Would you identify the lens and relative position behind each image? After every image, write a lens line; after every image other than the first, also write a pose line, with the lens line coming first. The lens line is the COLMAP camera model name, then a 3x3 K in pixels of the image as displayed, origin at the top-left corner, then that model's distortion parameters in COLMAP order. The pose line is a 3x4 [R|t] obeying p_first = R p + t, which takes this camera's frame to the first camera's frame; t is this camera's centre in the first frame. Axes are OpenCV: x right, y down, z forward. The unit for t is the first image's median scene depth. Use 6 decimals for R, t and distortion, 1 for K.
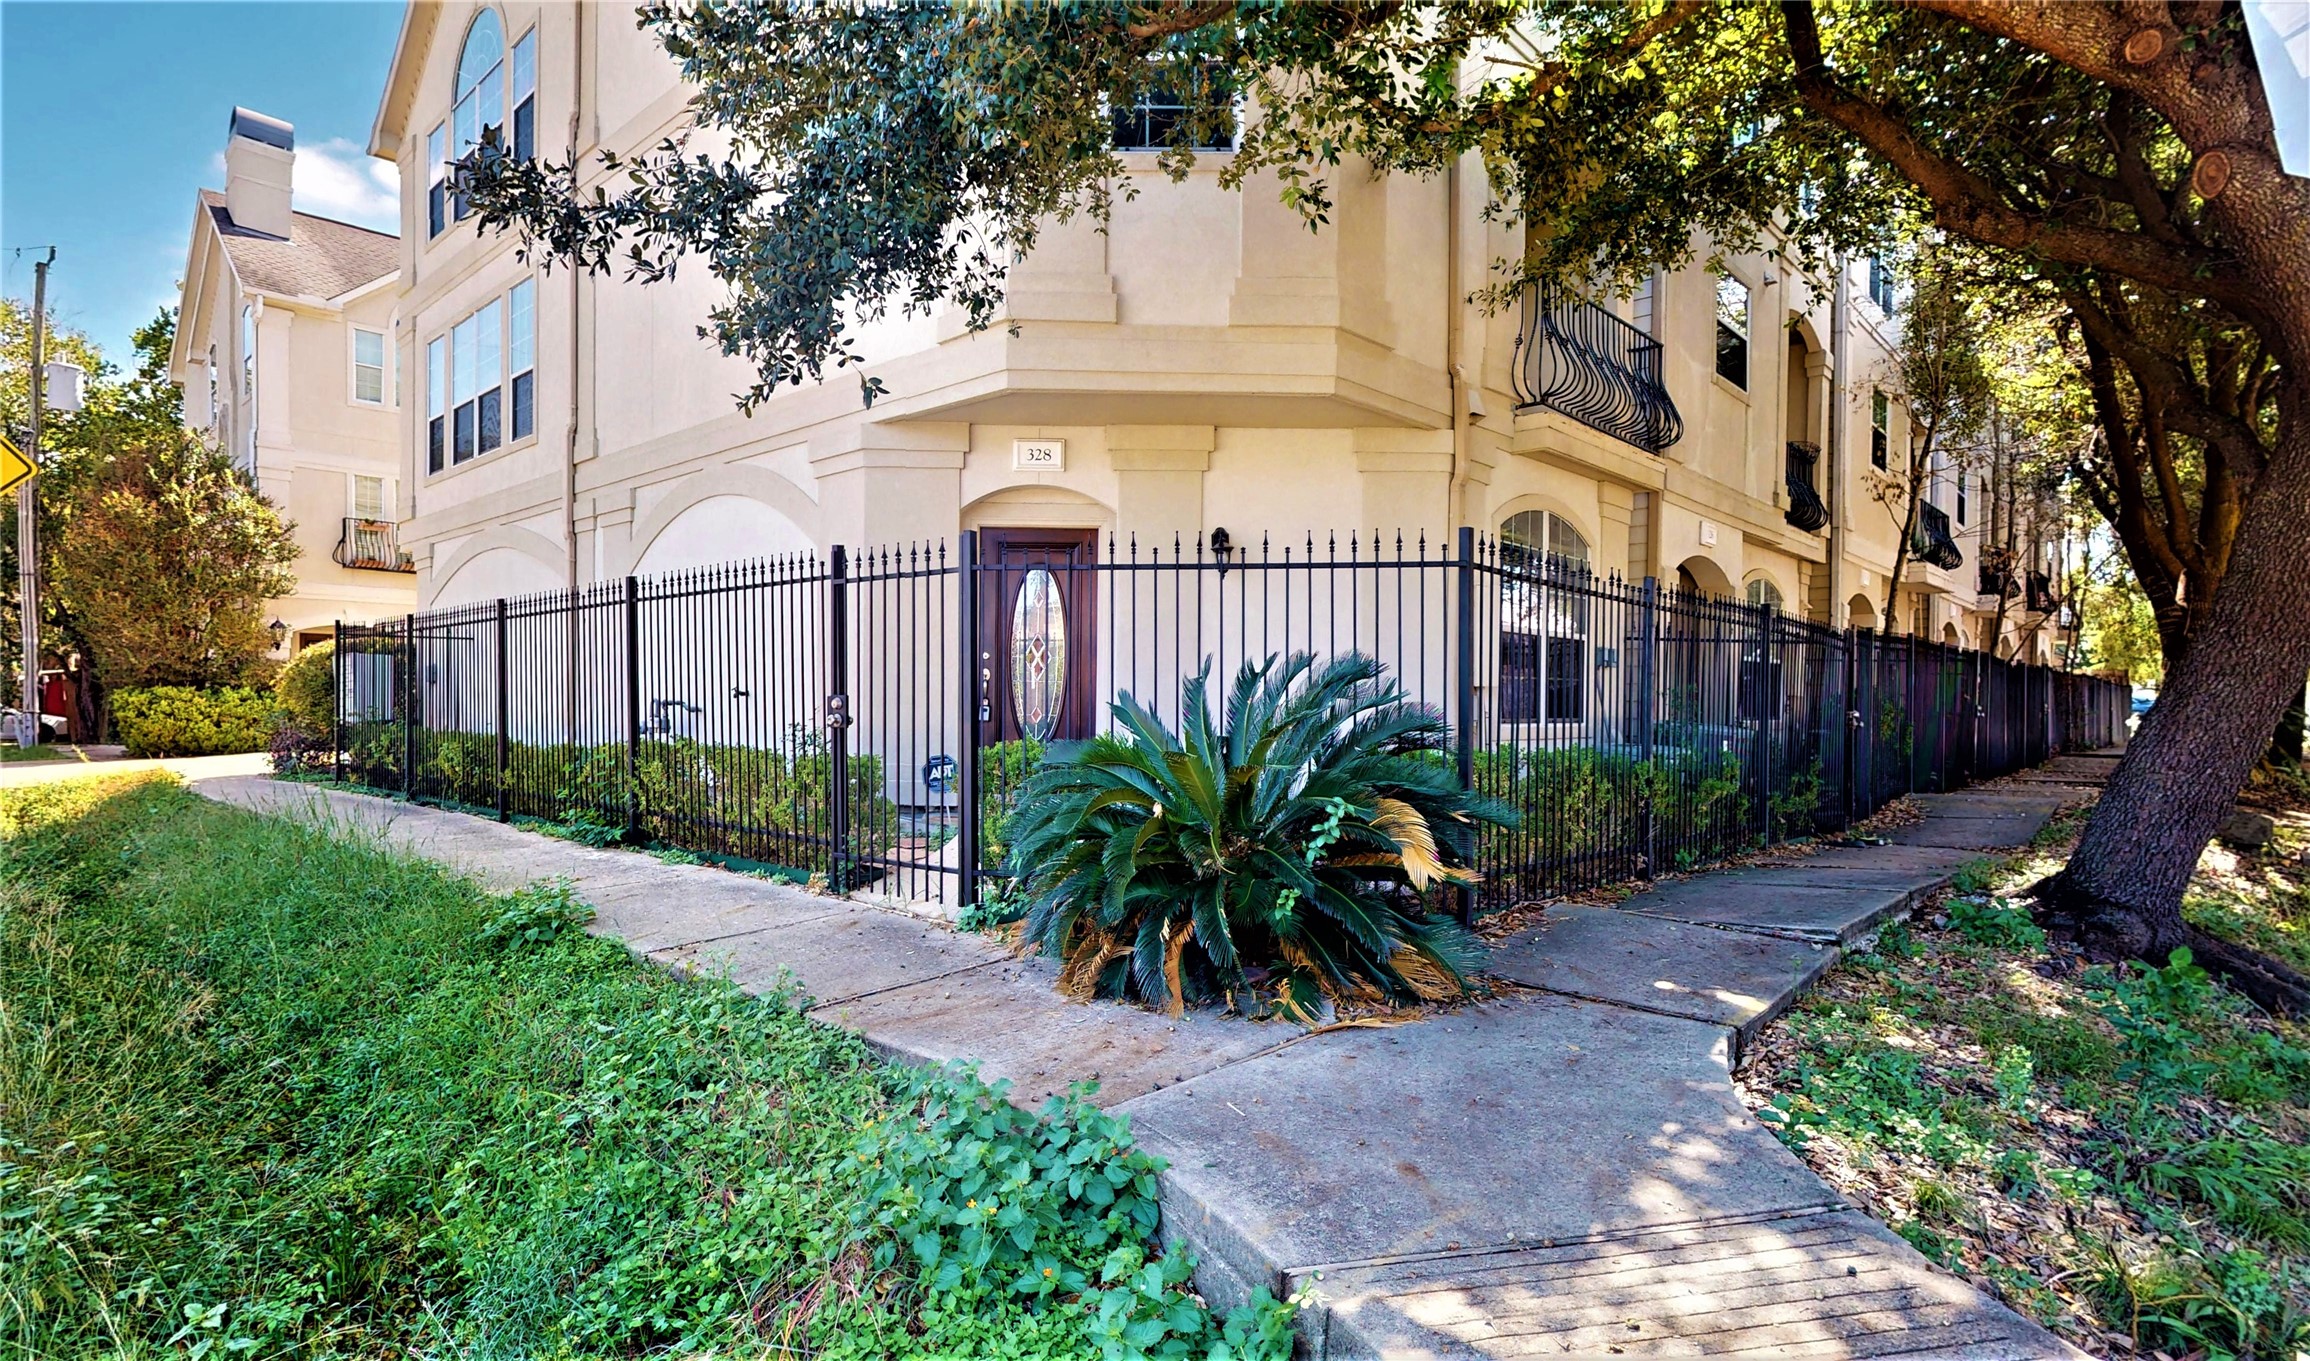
lens RADIAL K [[1155.9, 0, 1155.0], [0, 1155.9, 680.5], [0, 0, 1]] dist [0.000106, 0.000120]
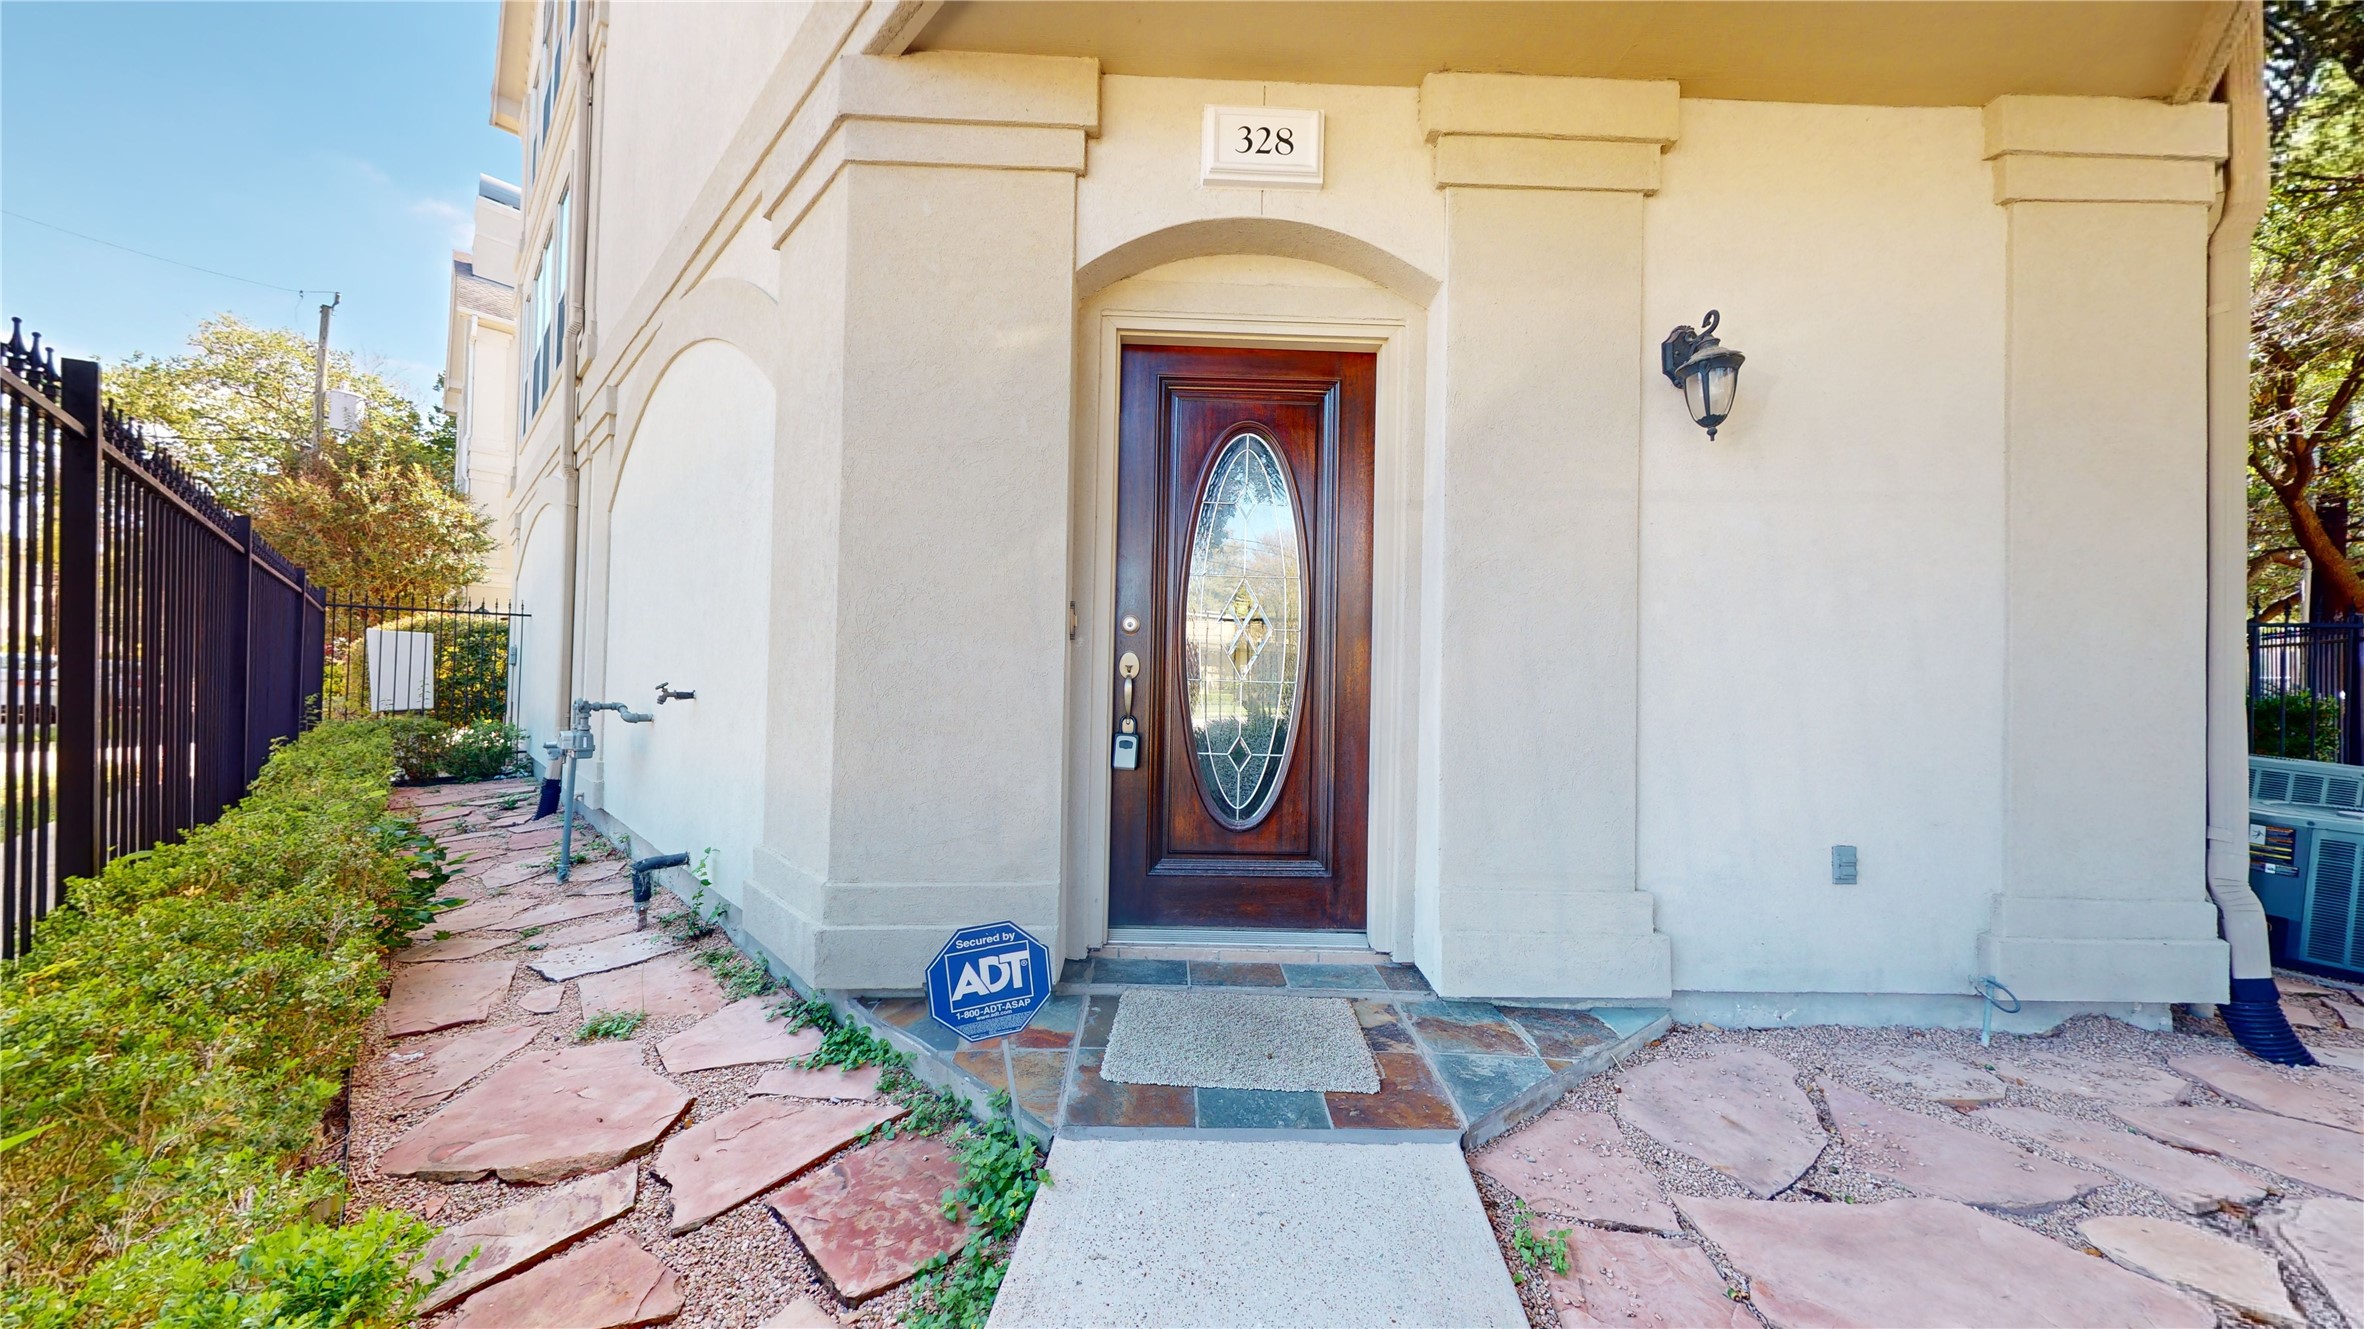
lens RADIAL K [[983.9, 0, 1185.9], [0, 983.9, 667.5], [0, 0, 1]] dist [-0.000120, -0.000045]
pose [[0.997406, 0.013132, -0.070777, -0.024734], [-0.013308, 0.999909, -0.002024, -0.001147], [0.070744, 0.002961, 0.997490, 0.158167]]
